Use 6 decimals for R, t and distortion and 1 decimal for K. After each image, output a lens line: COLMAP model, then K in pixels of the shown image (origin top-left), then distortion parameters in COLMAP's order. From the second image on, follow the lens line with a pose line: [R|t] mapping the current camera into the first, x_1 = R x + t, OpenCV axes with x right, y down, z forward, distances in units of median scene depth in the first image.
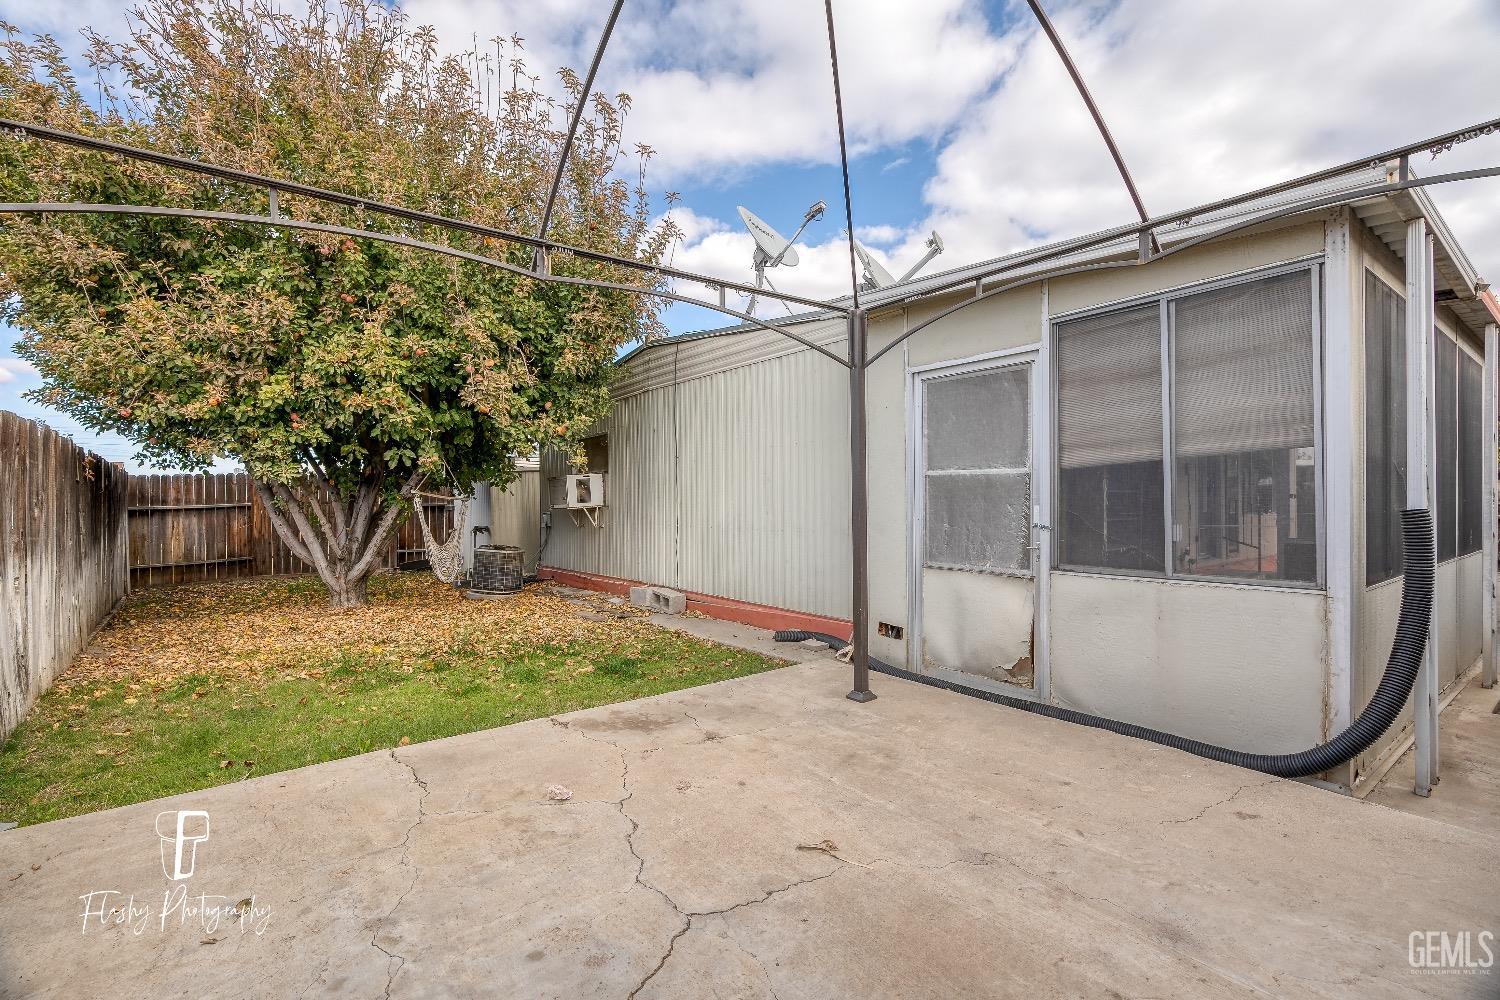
lens RADIAL K [[671.4, 0, 746.2], [0, 671.4, 499.9], [0, 0, 1]] dist [-0.014549, 0.004383]
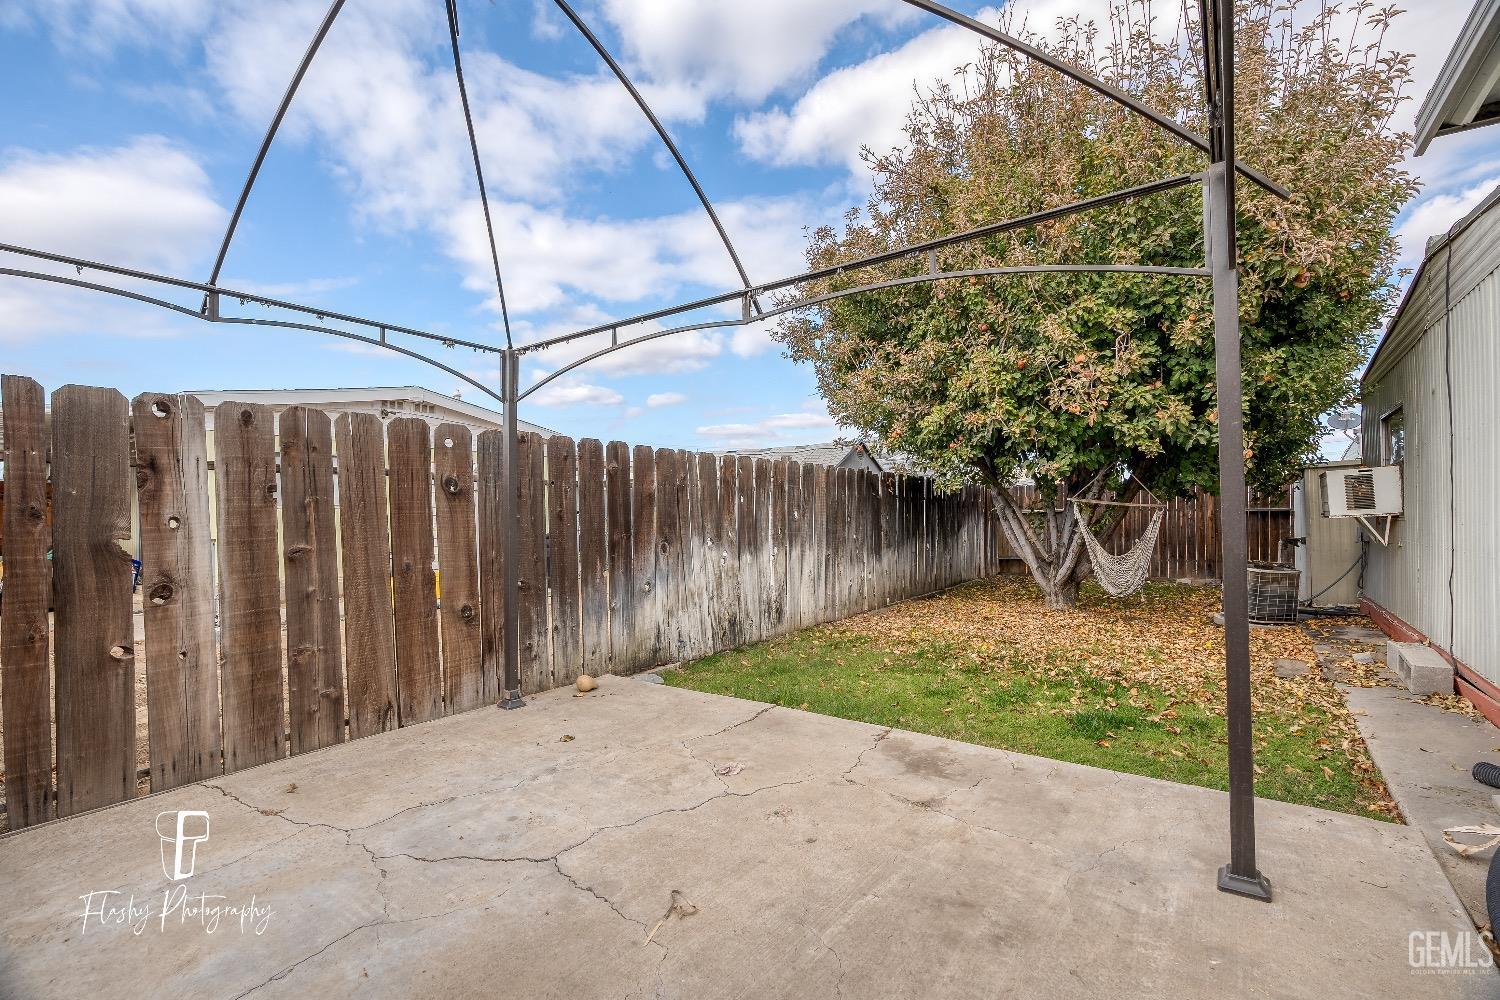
lens RADIAL K [[671.4, 0, 751.1], [0, 671.4, 501.5], [0, 0, 1]] dist [-0.014549, 0.004383]
pose [[0.288222, -0.009038, -0.957521, 0.696324], [0.007792, 0.999944, -0.007093, -0.013559], [0.957532, -0.005417, 0.288276, 0.576653]]
